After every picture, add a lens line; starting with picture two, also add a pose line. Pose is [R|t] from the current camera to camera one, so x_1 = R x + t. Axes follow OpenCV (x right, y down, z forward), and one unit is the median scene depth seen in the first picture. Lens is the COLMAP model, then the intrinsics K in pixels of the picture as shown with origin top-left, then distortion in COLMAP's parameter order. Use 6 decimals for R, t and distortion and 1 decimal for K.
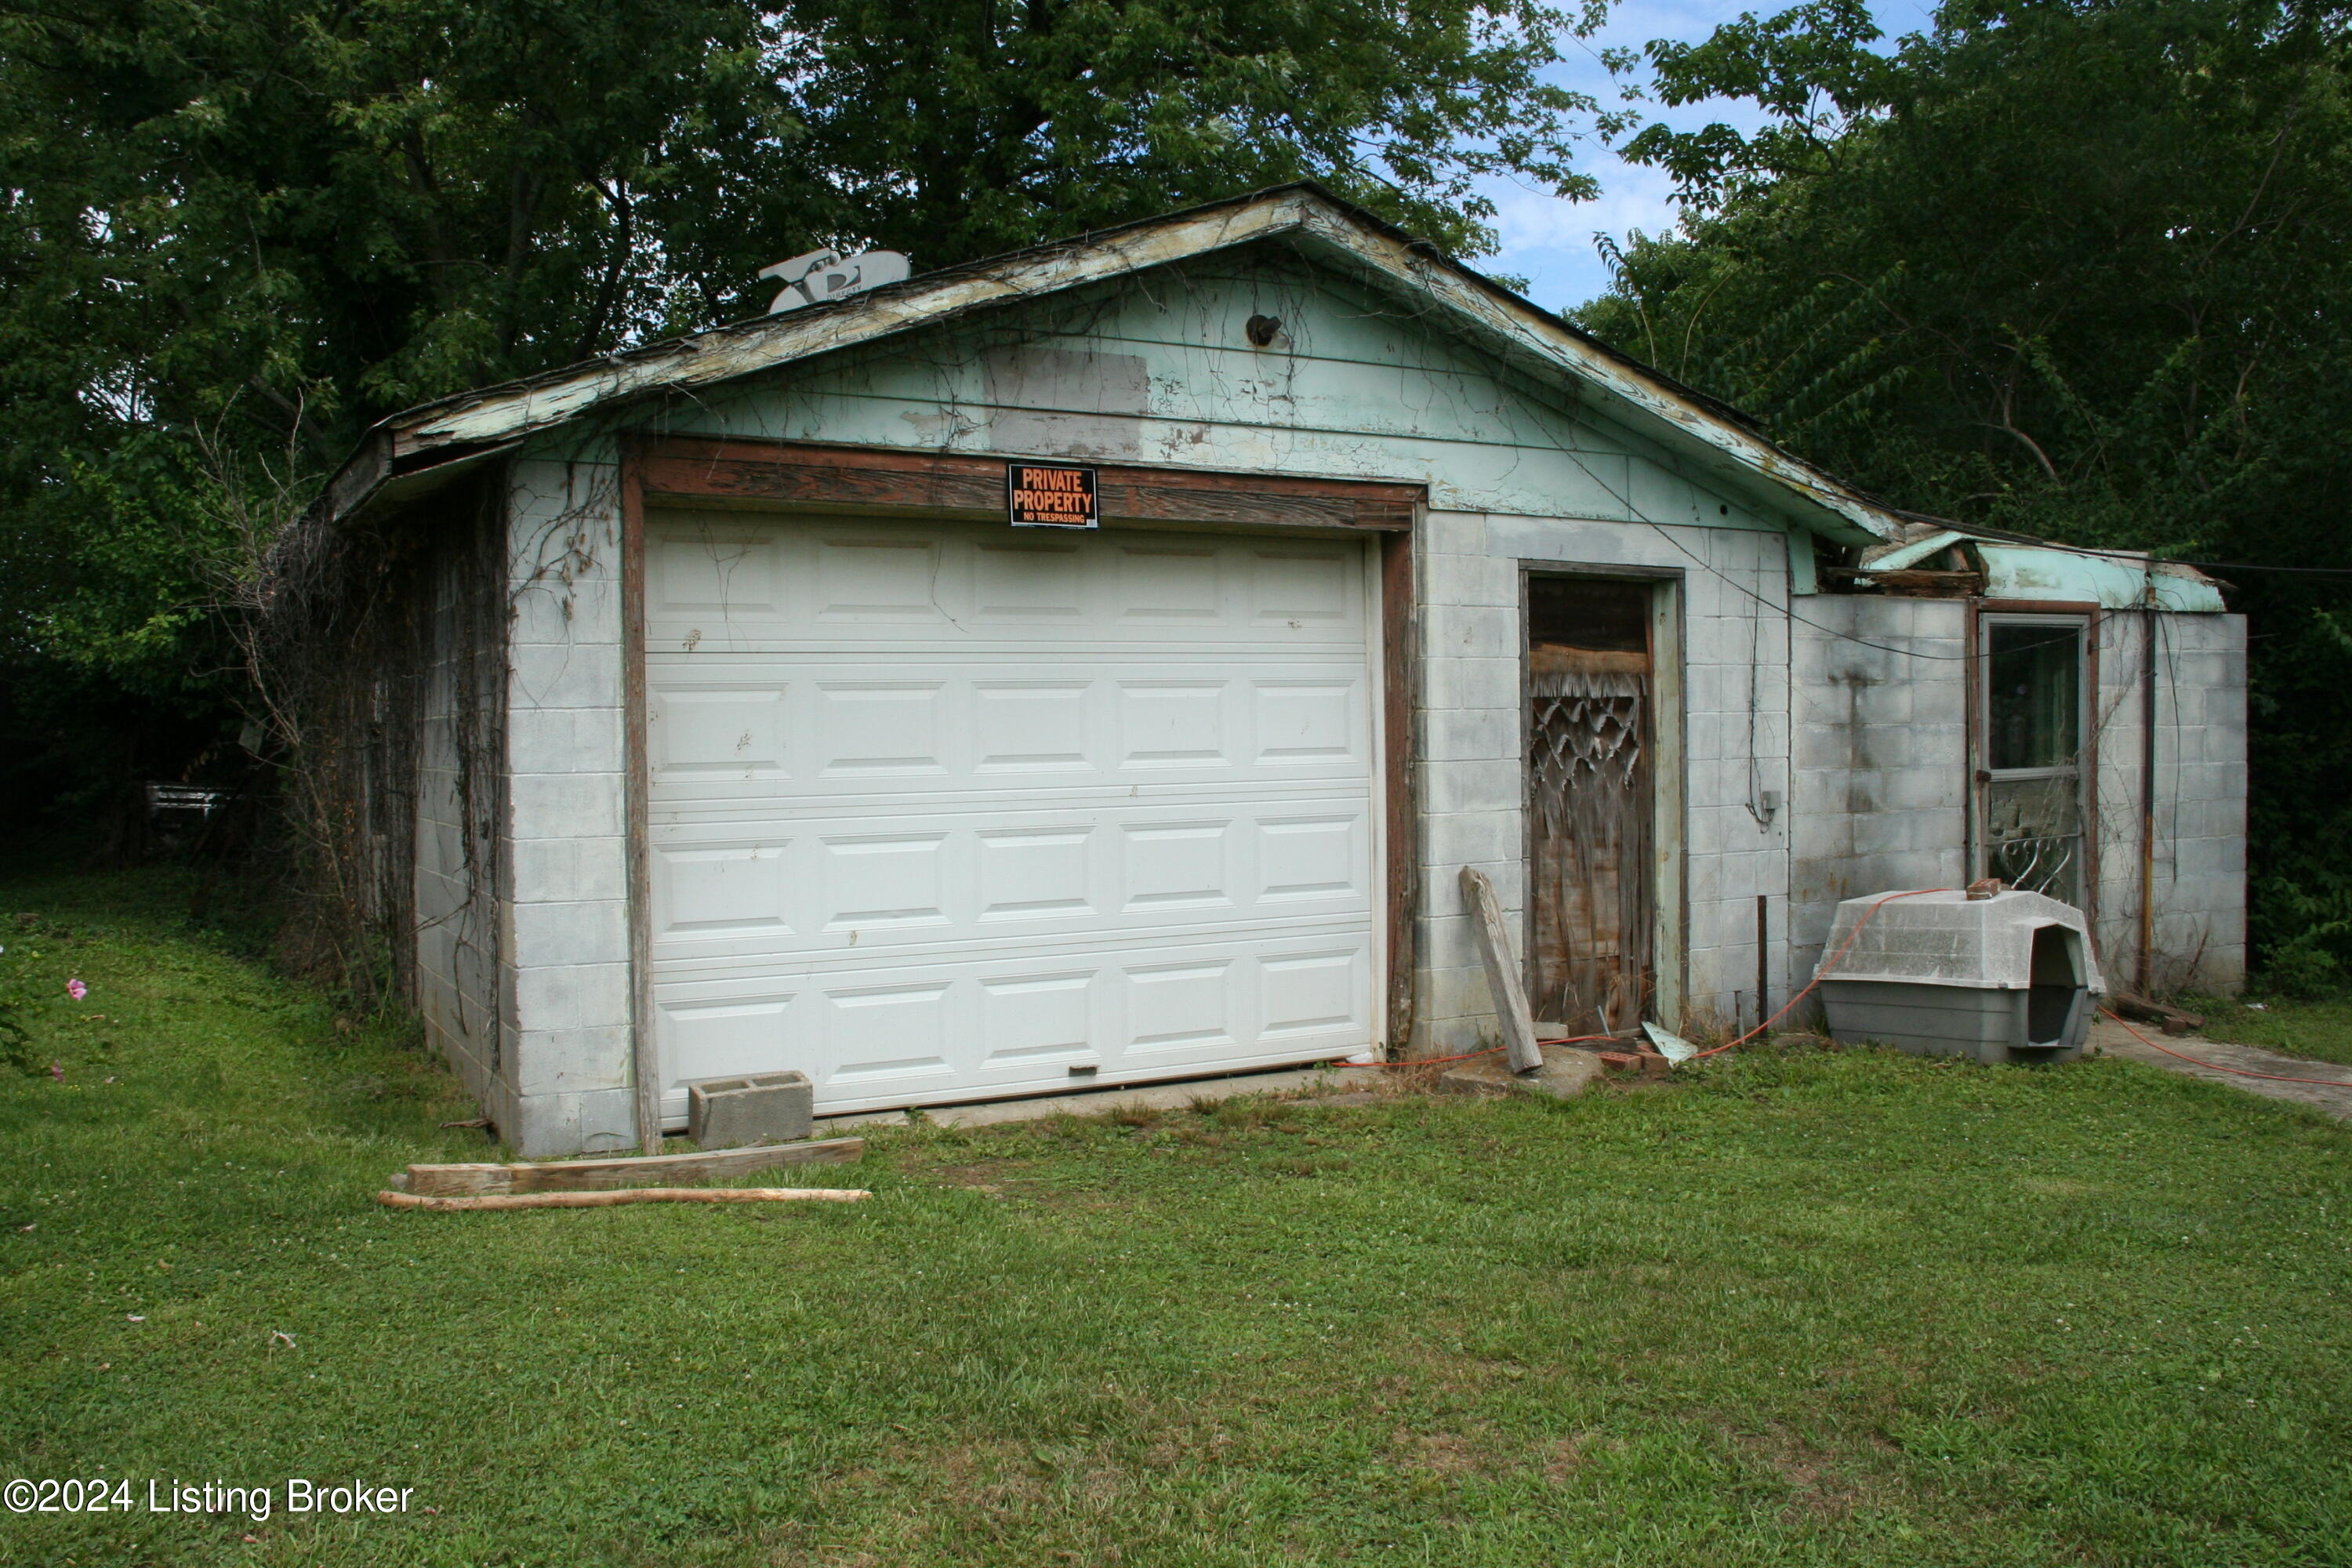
lens RADIAL K [[1949.8, 0, 1185.4], [0, 1949.8, 772.1], [0, 0, 1]] dist [-0.159188, 0.105428]
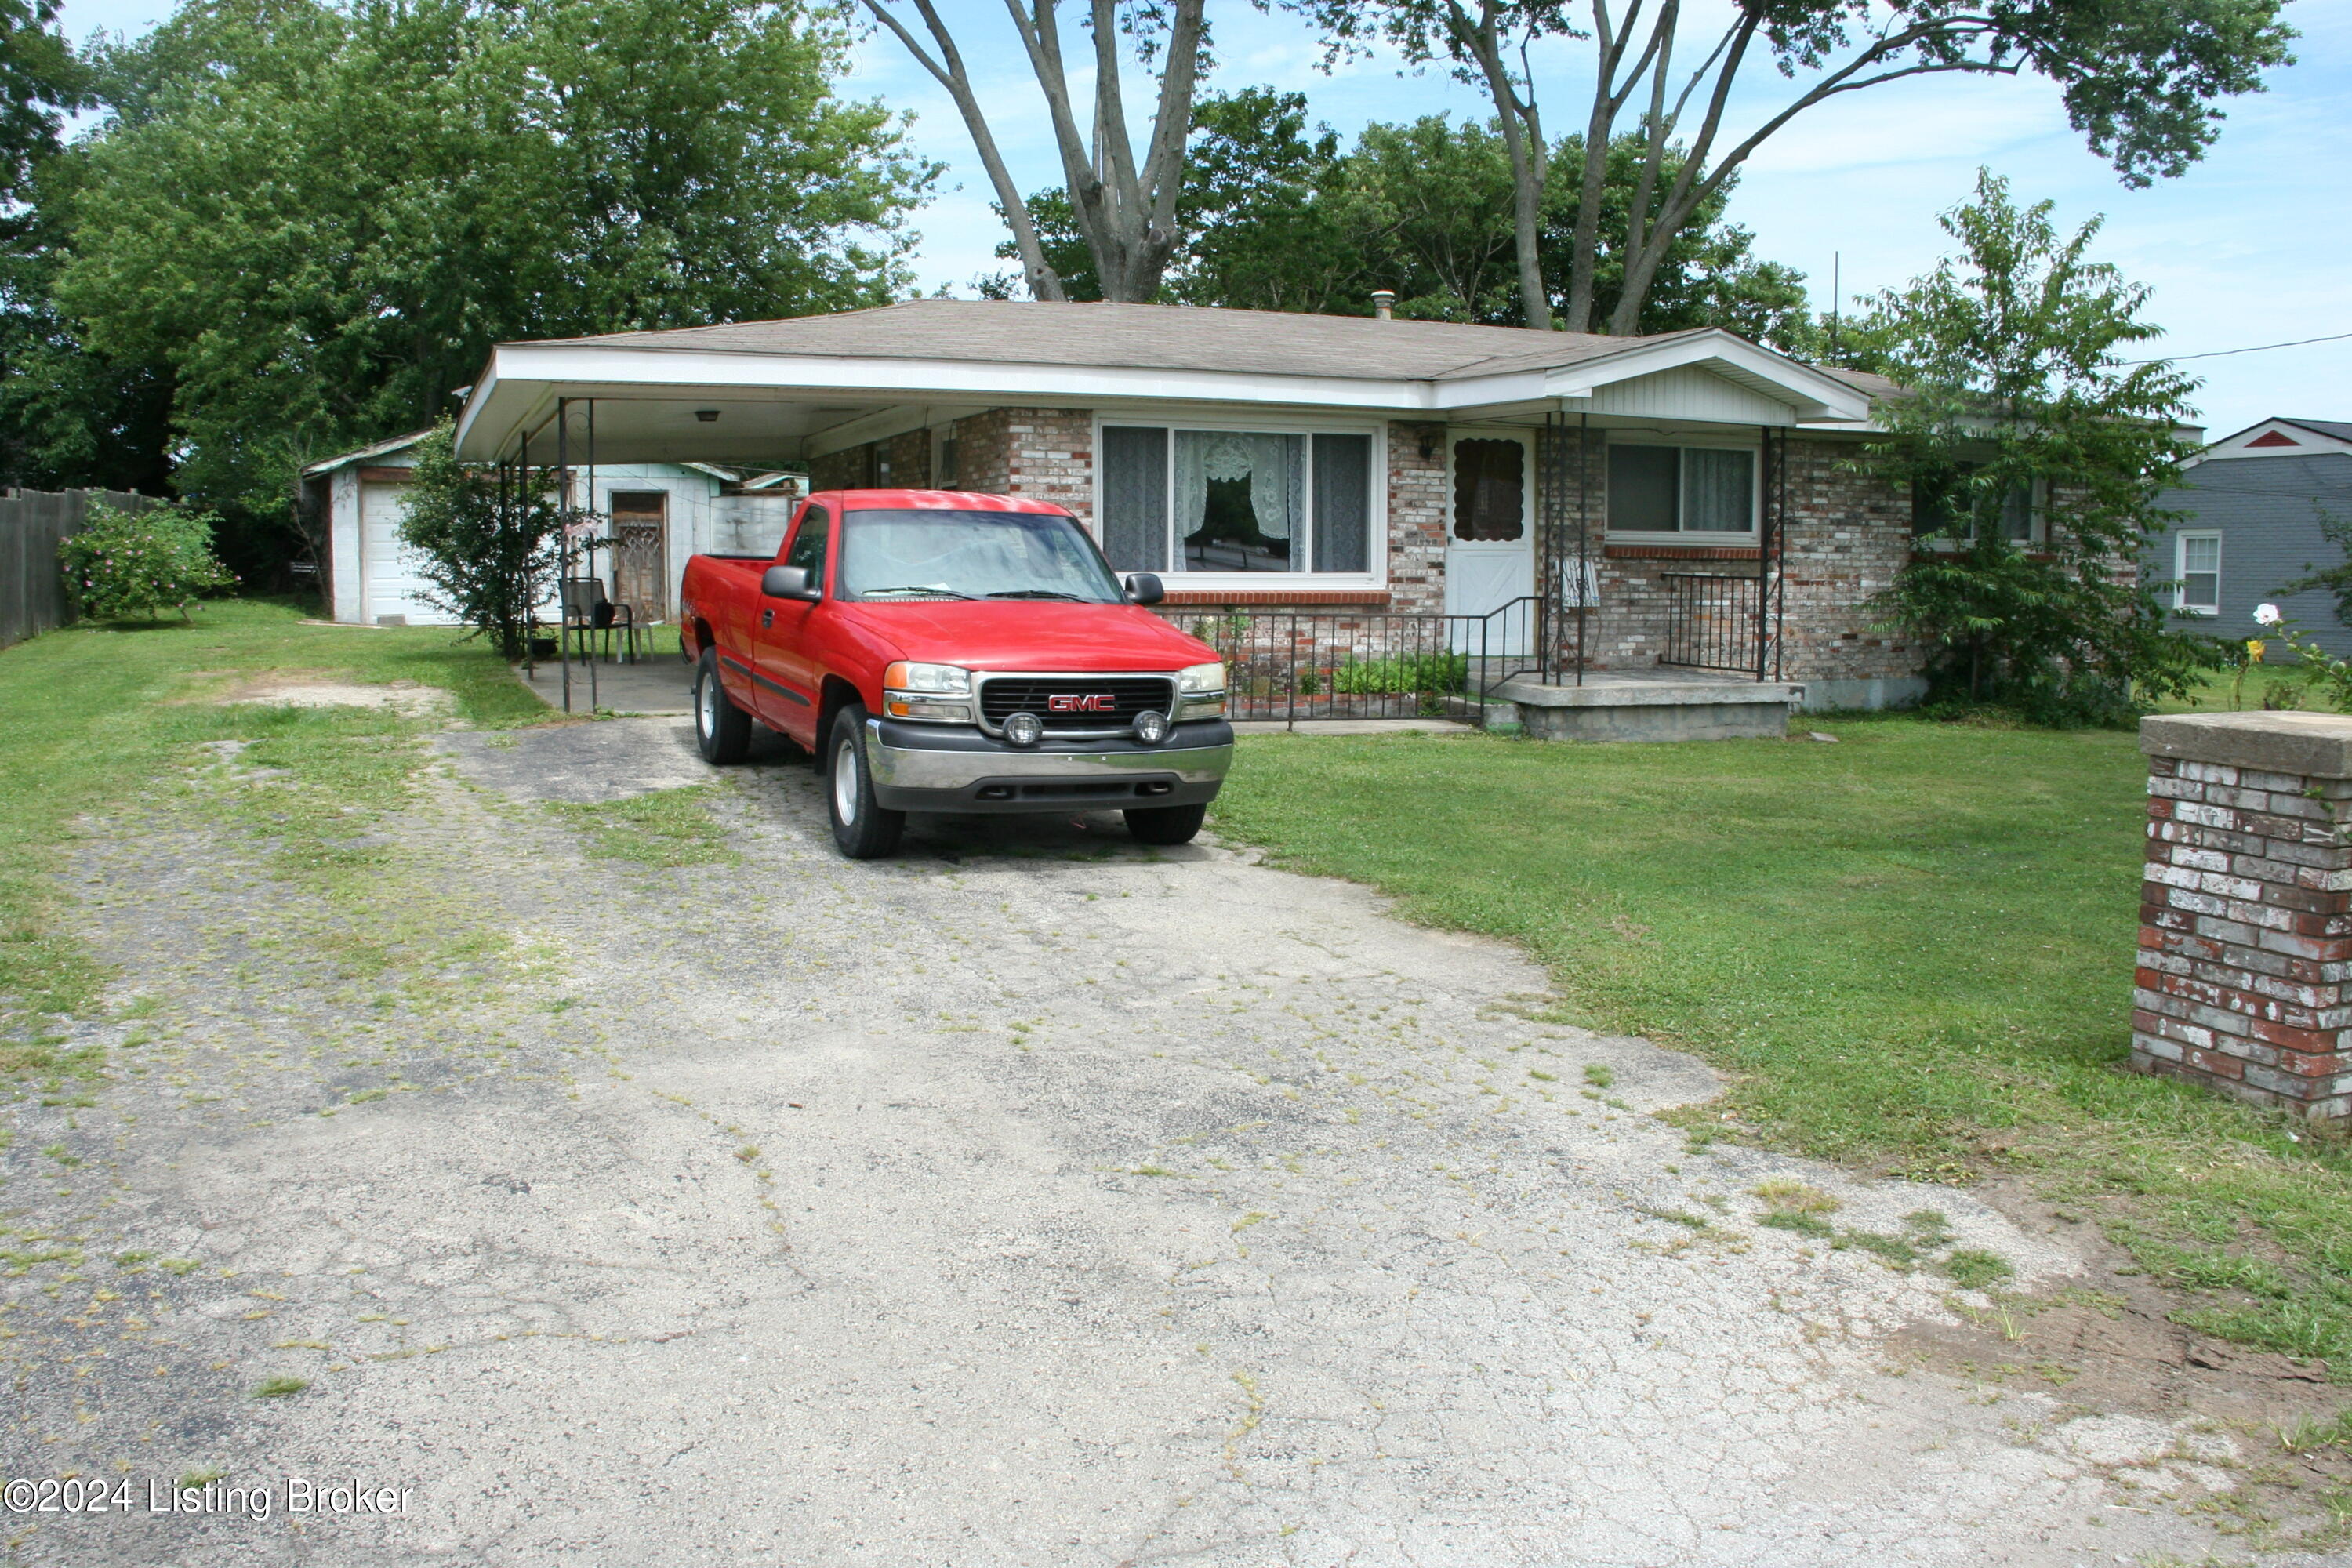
lens RADIAL K [[1949.8, 0, 1176.6], [0, 1949.8, 760.3], [0, 0, 1]] dist [-0.159188, 0.105428]
pose [[0.994004, 0.026610, -0.106060, 1.550879], [-0.018674, 0.996999, 0.075130, 0.103865], [0.107741, -0.072699, 0.991517, -2.389231]]
